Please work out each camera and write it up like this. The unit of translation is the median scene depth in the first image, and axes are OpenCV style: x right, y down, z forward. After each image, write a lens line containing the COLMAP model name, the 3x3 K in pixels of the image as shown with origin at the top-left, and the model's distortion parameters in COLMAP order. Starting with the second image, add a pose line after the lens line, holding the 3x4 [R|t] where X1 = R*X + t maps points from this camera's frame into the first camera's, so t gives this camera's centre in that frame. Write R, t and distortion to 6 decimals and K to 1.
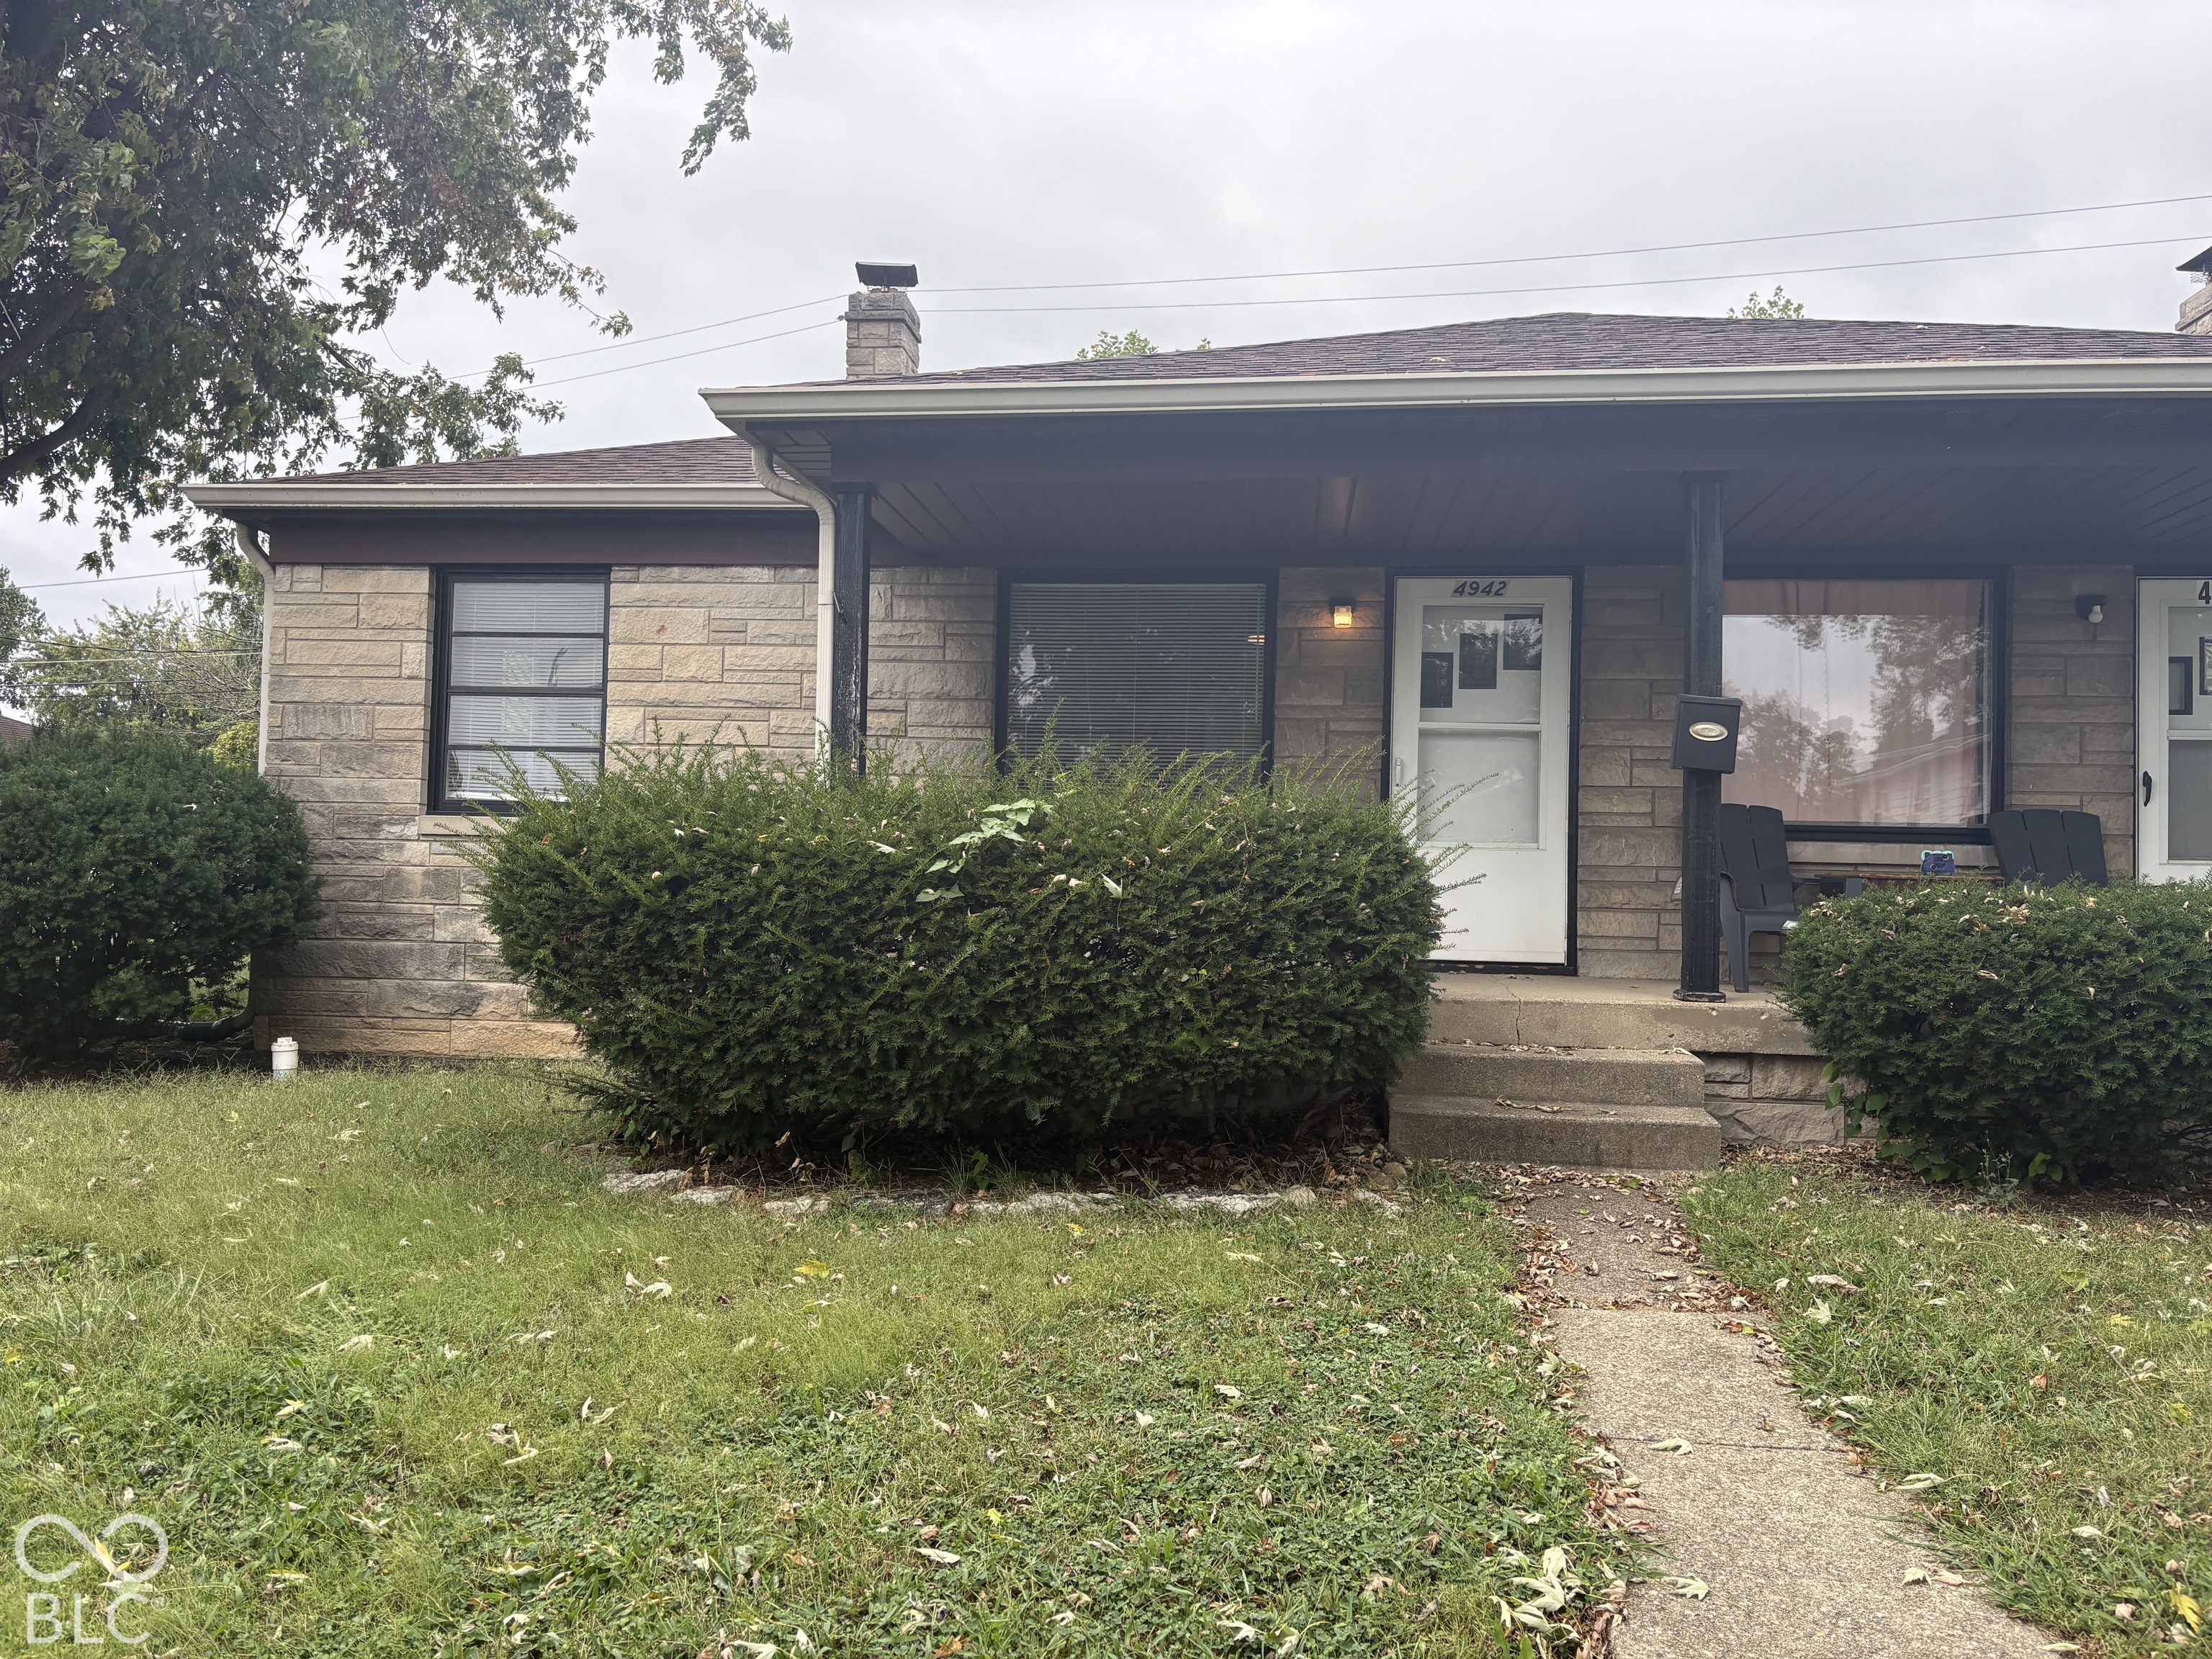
lens RADIAL K [[1734.0, 0, 1110.8], [0, 1734.0, 831.8], [0, 0, 1]] dist [0.053402, -0.015586]
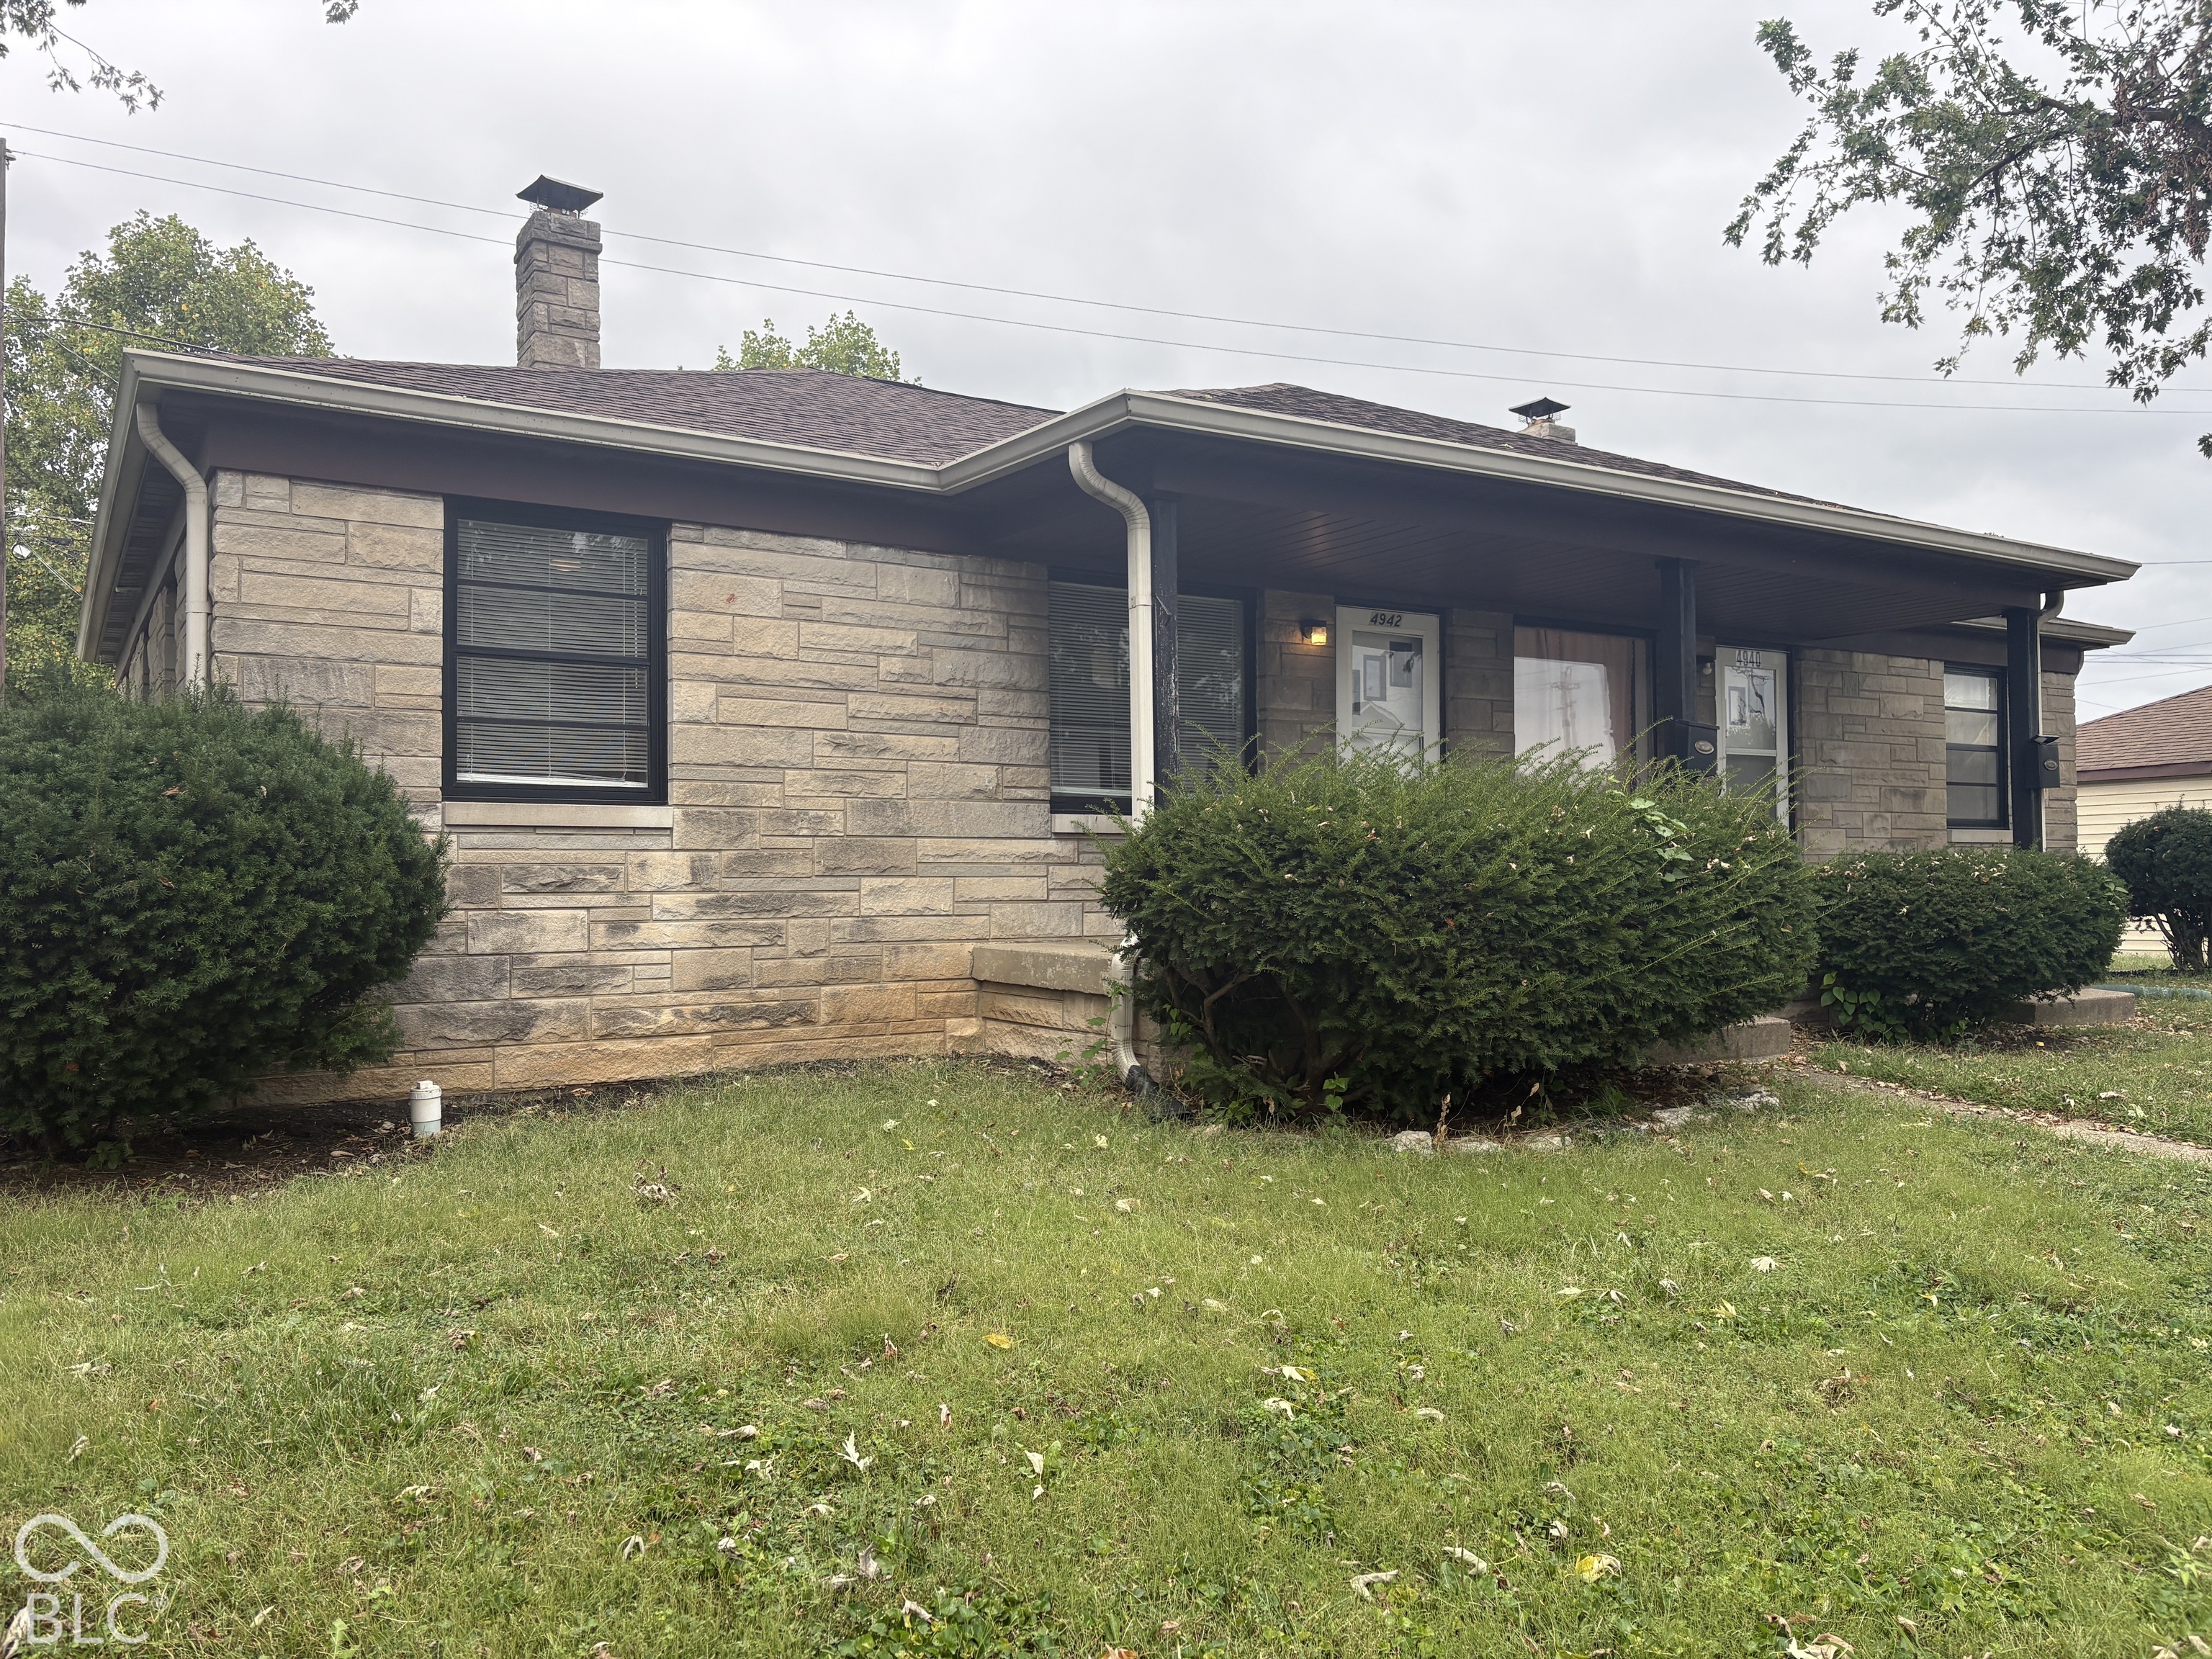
lens RADIAL K [[1734.0, 0, 1110.8], [0, 1734.0, 831.8], [0, 0, 1]] dist [0.053402, -0.015586]
pose [[0.765298, -0.009240, 0.643610, -0.694093], [-0.000017, 0.999897, 0.014375, -0.007238], [-0.643676, -0.011012, 0.765218, 0.175186]]
